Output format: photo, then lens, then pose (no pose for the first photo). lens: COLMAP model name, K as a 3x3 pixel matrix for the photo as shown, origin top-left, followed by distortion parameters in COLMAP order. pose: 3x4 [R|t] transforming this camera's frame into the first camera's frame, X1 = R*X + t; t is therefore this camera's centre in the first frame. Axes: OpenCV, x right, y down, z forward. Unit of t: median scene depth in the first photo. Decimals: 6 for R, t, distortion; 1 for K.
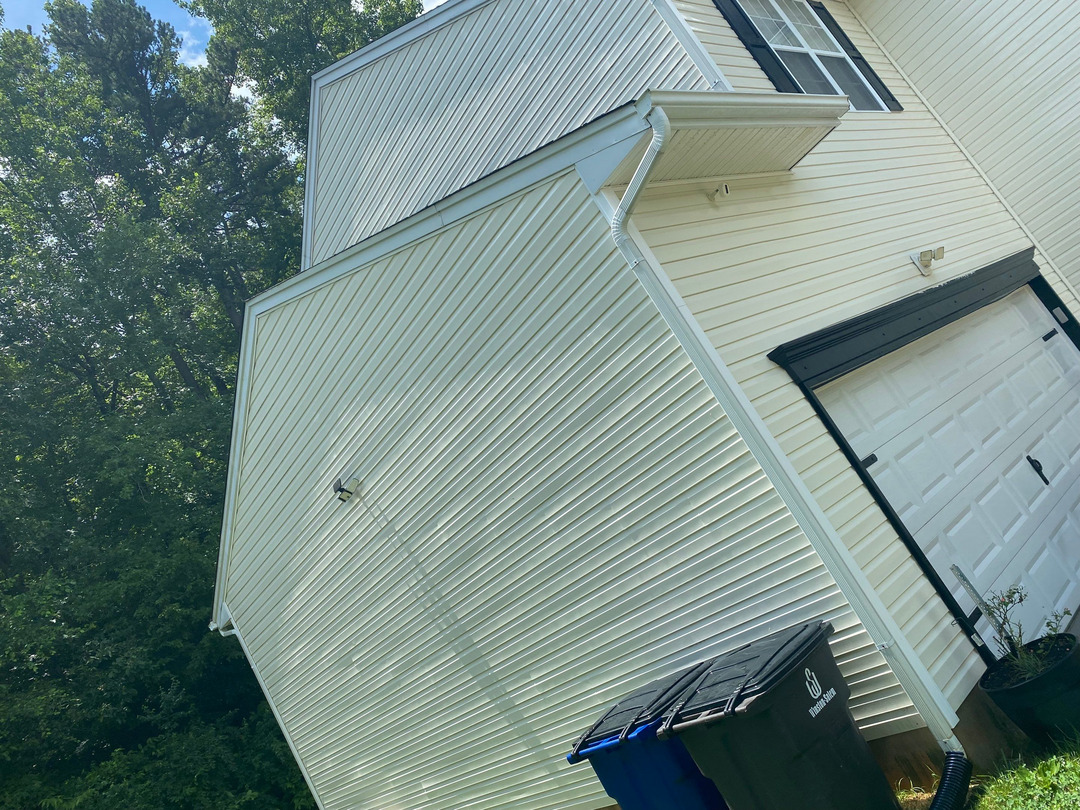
lens RADIAL K [[811.7, 0, 538.3], [0, 811.7, 431.1], [0, 0, 1]] dist [0.003980, 0.002804]
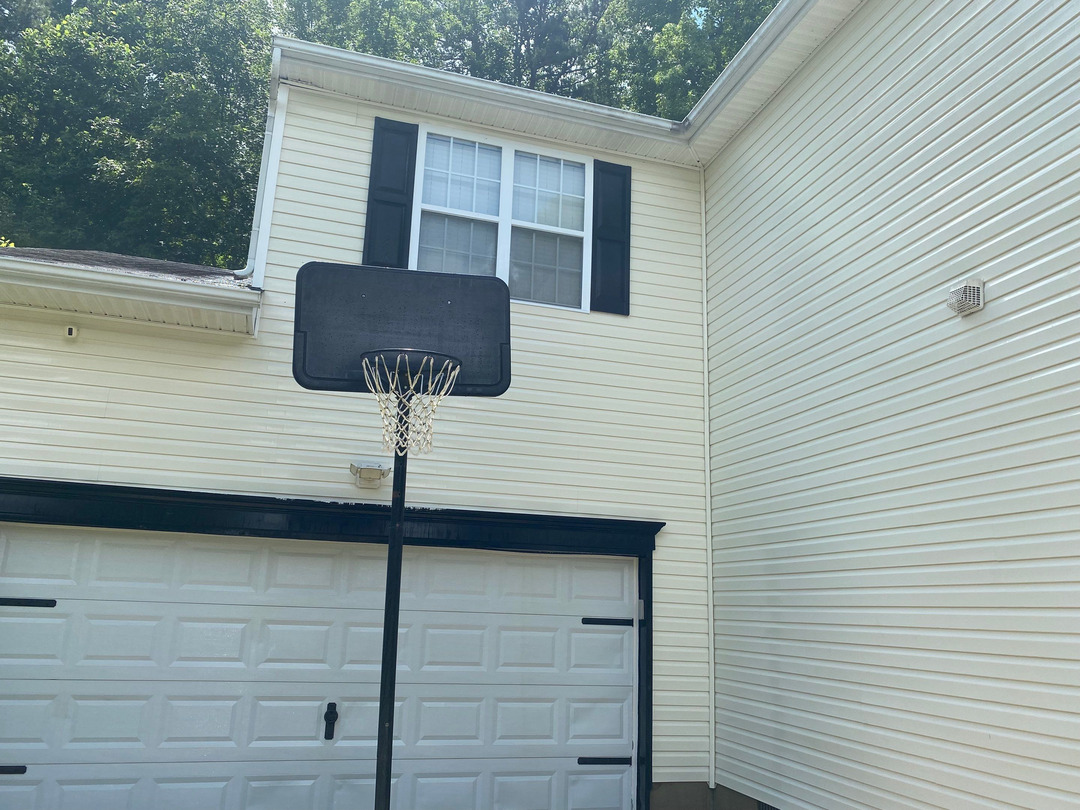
lens RADIAL K [[810.4, 0, 523.6], [0, 810.4, 401.3], [0, 0, 1]] dist [0.050364, -0.052317]
pose [[0.777290, 0.443073, -0.446662, 1.035554], [-0.414857, 0.894697, 0.165566, -0.536618], [0.472985, 0.056608, 0.879250, 0.237248]]
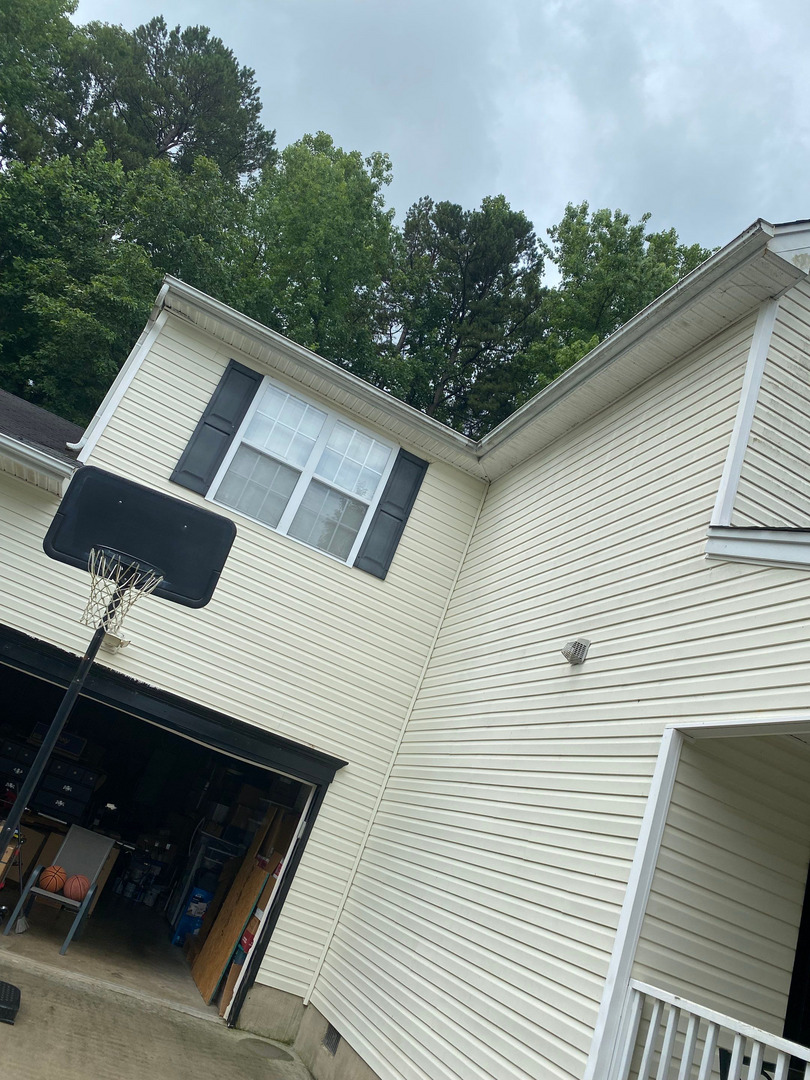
lens RADIAL K [[820.5, 0, 405.0], [0, 820.5, 540.0], [0, 0, 1]] dist [0.045784, -0.037323]
pose [[0.610967, 0.613008, -0.500940, 1.252708], [-0.679097, 0.731045, 0.066337, -0.687056], [0.406874, 0.299657, 0.862936, 0.131501]]
